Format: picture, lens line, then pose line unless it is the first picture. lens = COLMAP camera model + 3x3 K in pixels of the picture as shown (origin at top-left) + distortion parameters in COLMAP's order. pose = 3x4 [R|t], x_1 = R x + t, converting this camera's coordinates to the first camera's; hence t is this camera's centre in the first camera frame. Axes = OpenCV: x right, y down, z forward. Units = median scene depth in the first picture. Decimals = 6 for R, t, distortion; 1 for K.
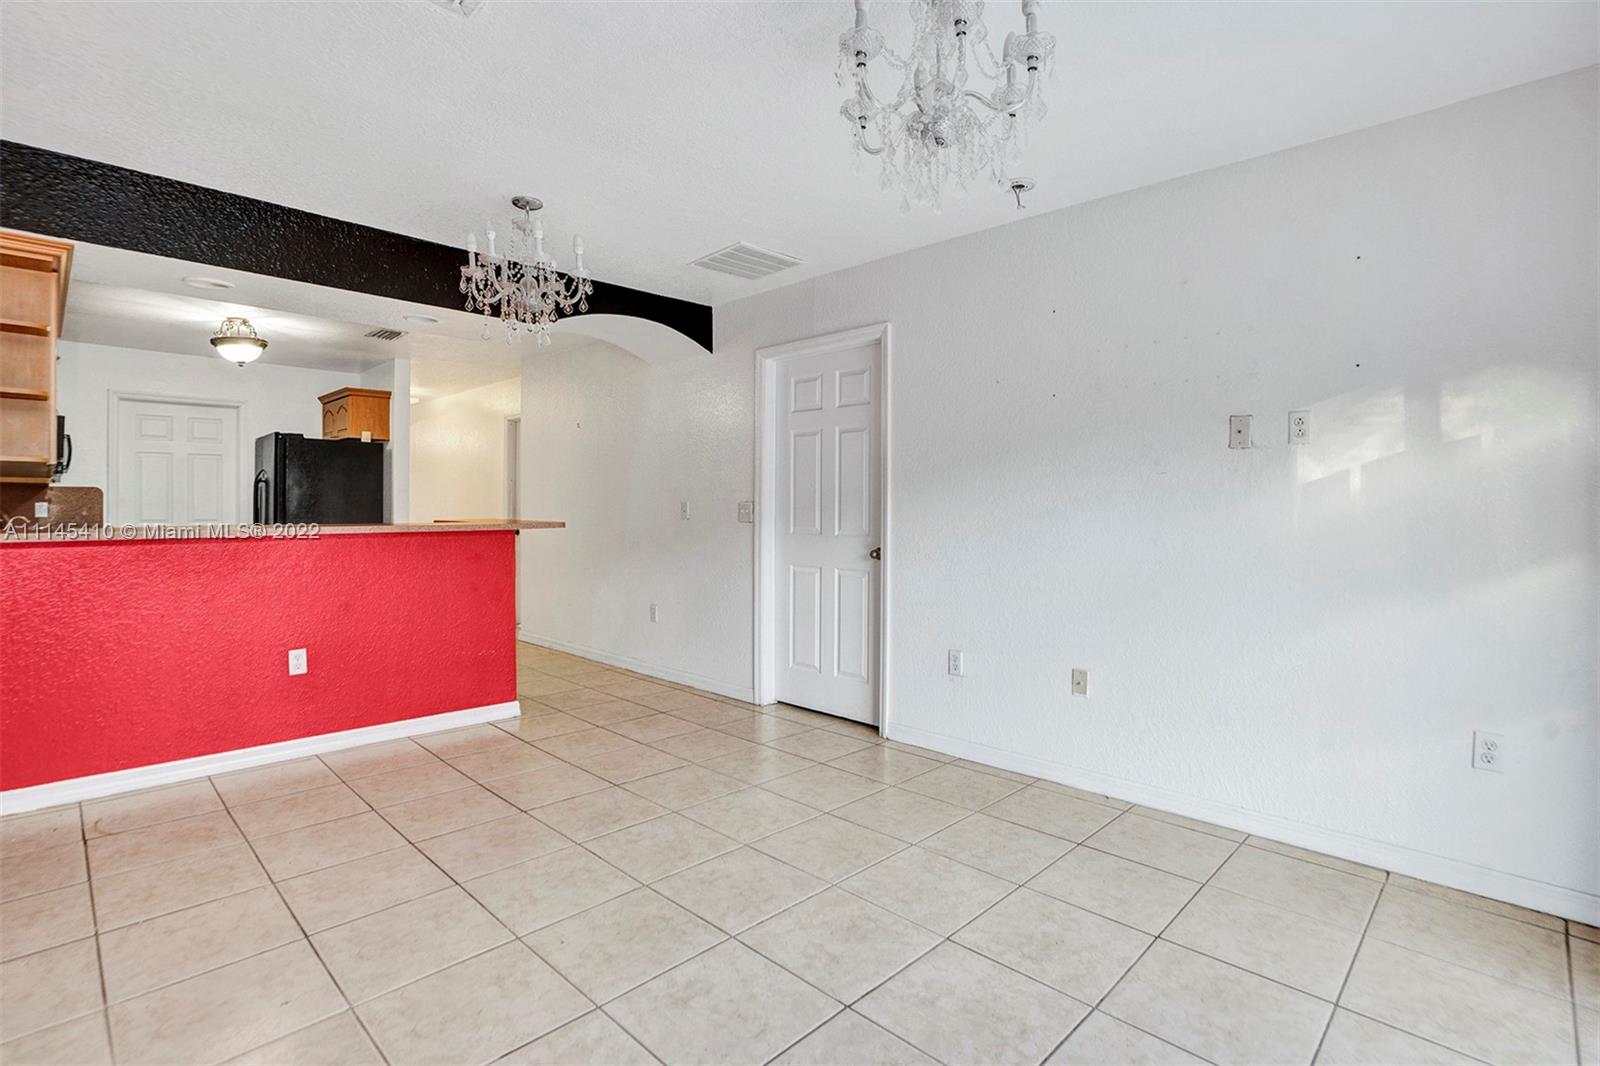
lens RADIAL K [[755.4, 0, 796.7], [0, 755.4, 505.6], [0, 0, 1]] dist [-0.041680, 0.013640]
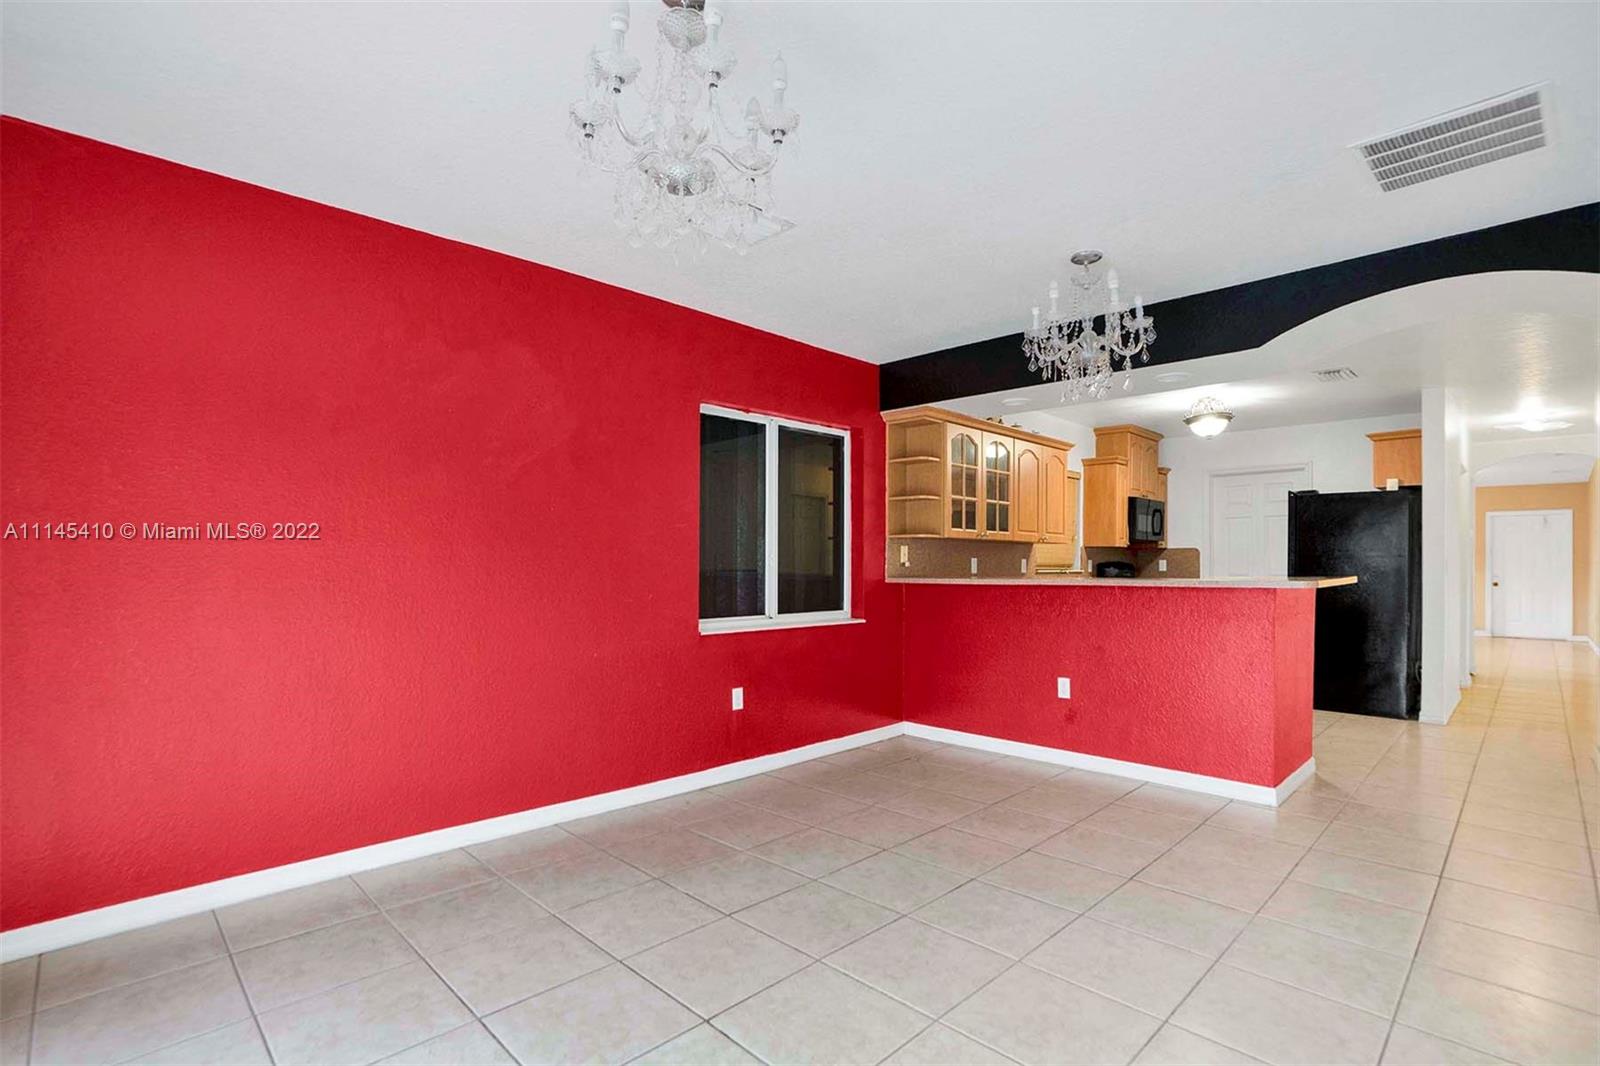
lens RADIAL K [[755.4, 0, 811.3], [0, 755.4, 563.8], [0, 0, 1]] dist [-0.041680, 0.013640]
pose [[0.010697, 0.000224, -0.999943, 0.378290], [0.001041, 0.999999, 0.000235, 0.002312], [0.999942, -0.001043, 0.010697, 0.373456]]
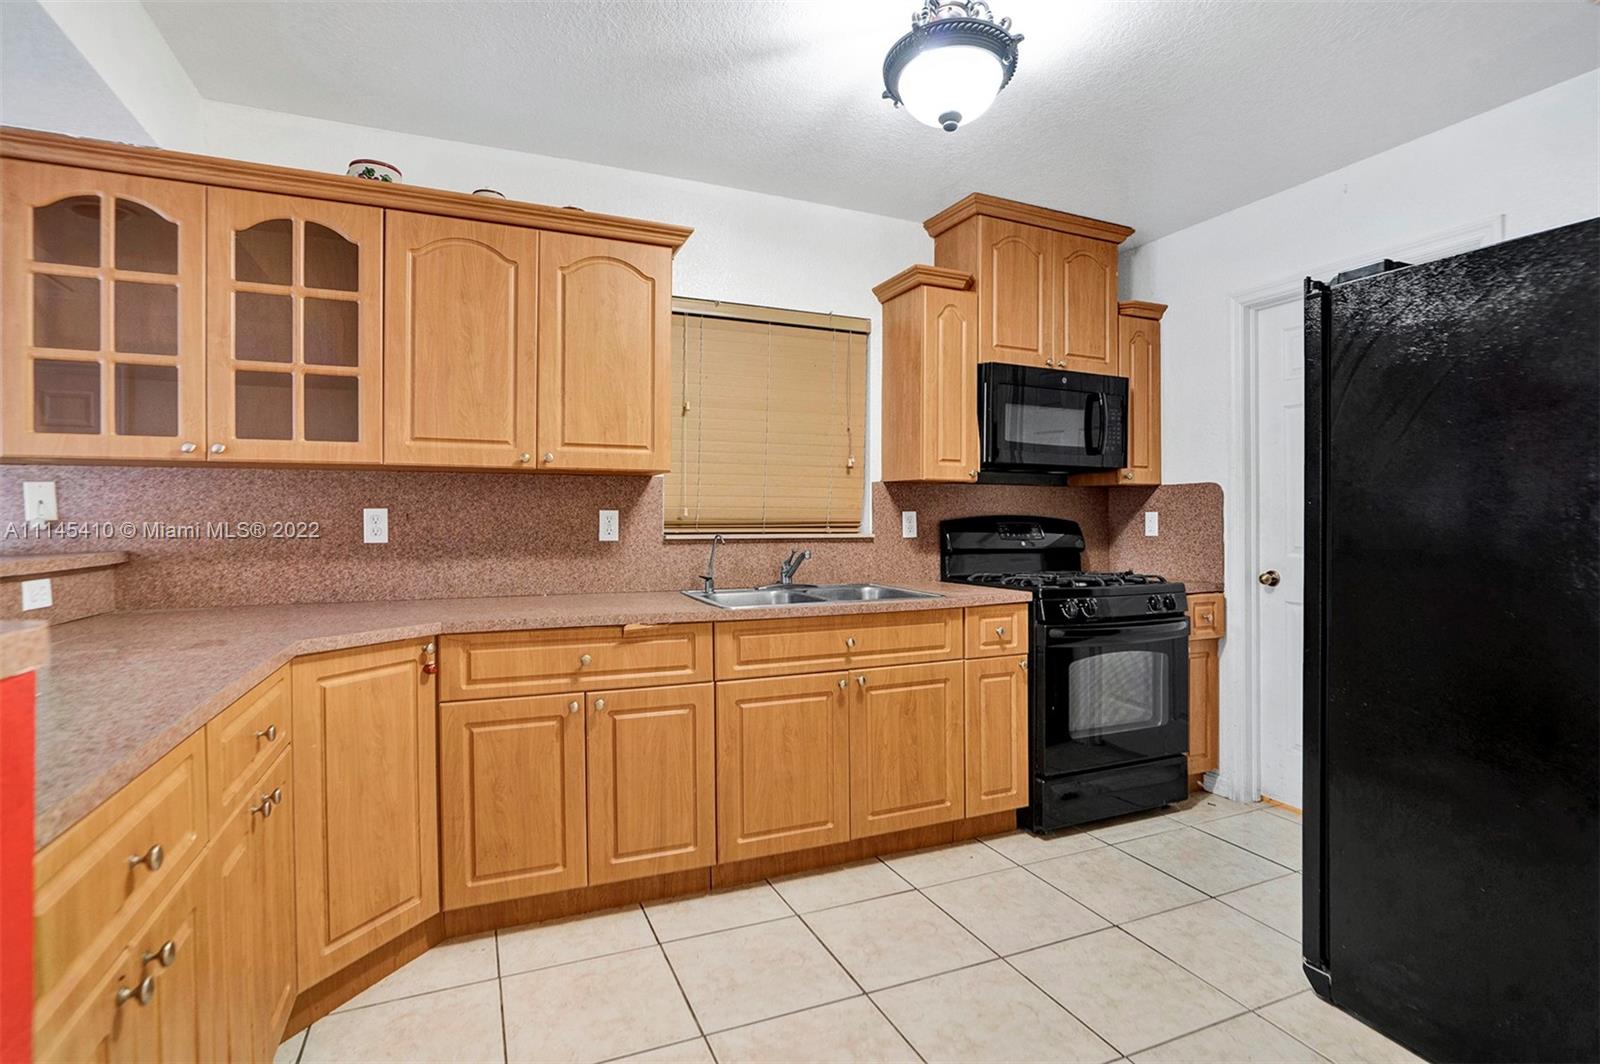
lens RADIAL K [[755.4, 0, 789.3], [0, 755.4, 525.5], [0, 0, 1]] dist [-0.041680, 0.013640]
pose [[-0.369237, 0.011546, -0.929264, -0.386390], [0.000709, 0.999926, 0.012143, -0.000529], [0.929335, 0.003825, -0.369218, 1.050552]]
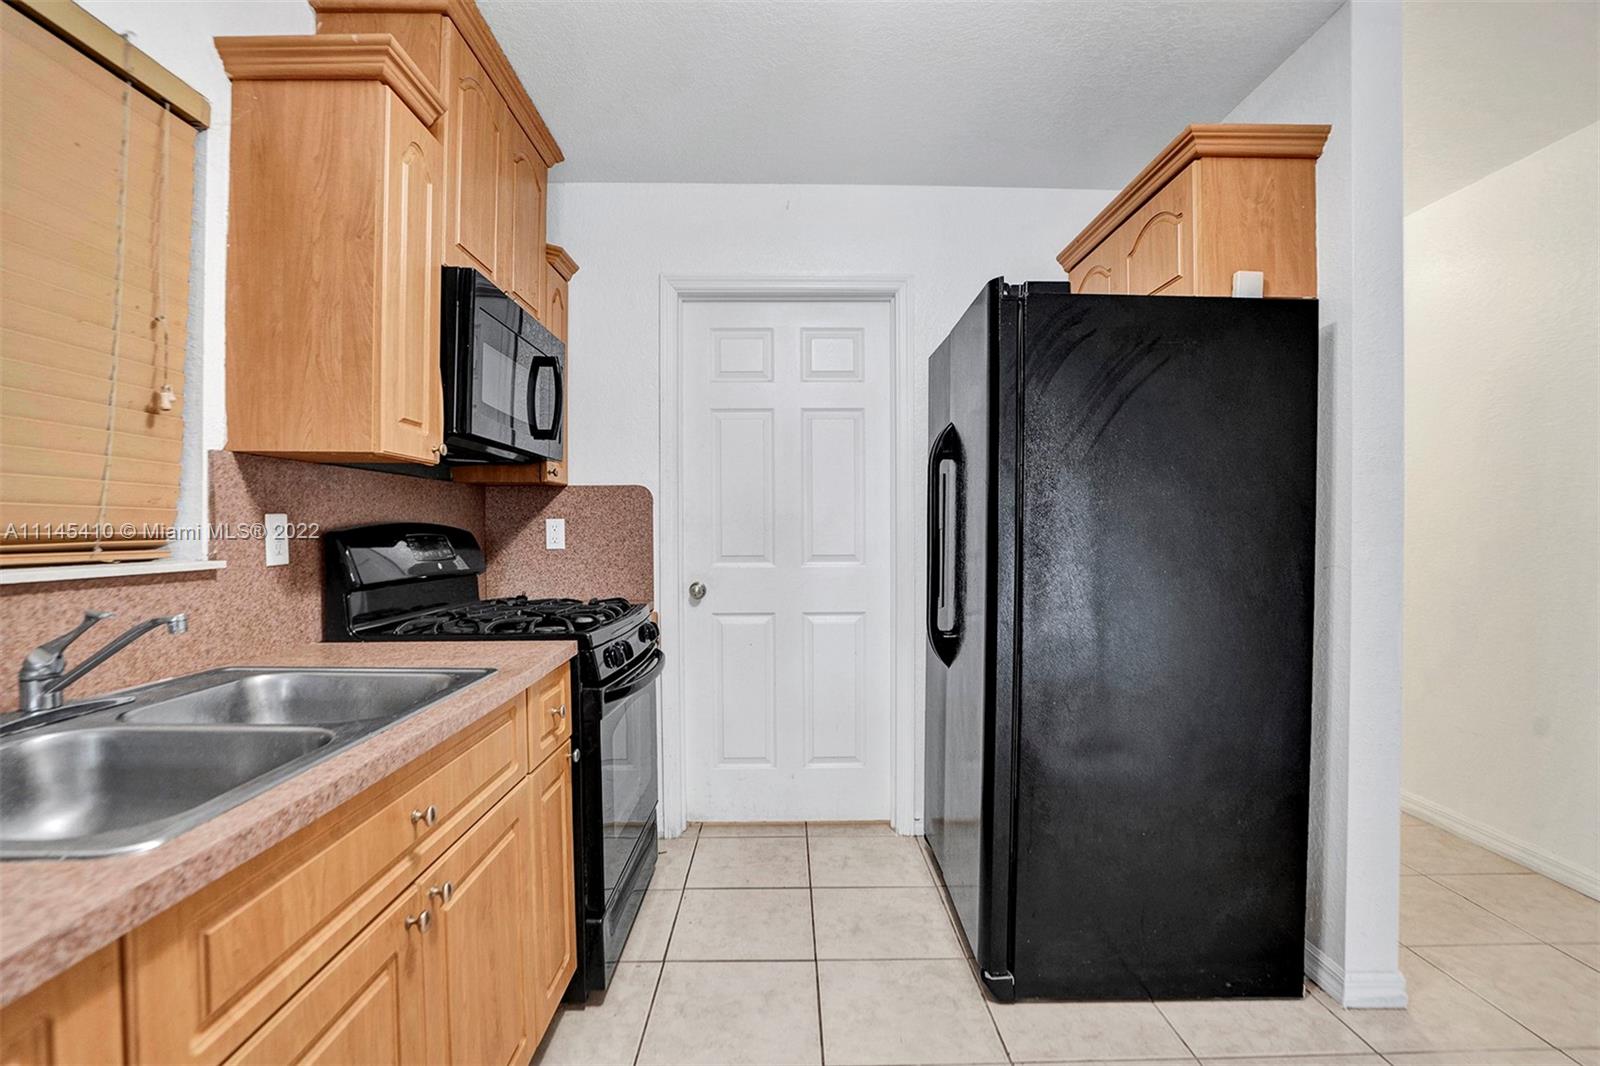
lens RADIAL K [[755.4, 0, 797.1], [0, 755.4, 532.3], [0, 0, 1]] dist [-0.041680, 0.013640]
pose [[0.714484, 0.002089, -0.699649, -0.630823], [0.005204, 0.999952, 0.008300, 0.001969], [0.699632, -0.009571, 0.714439, 0.837105]]
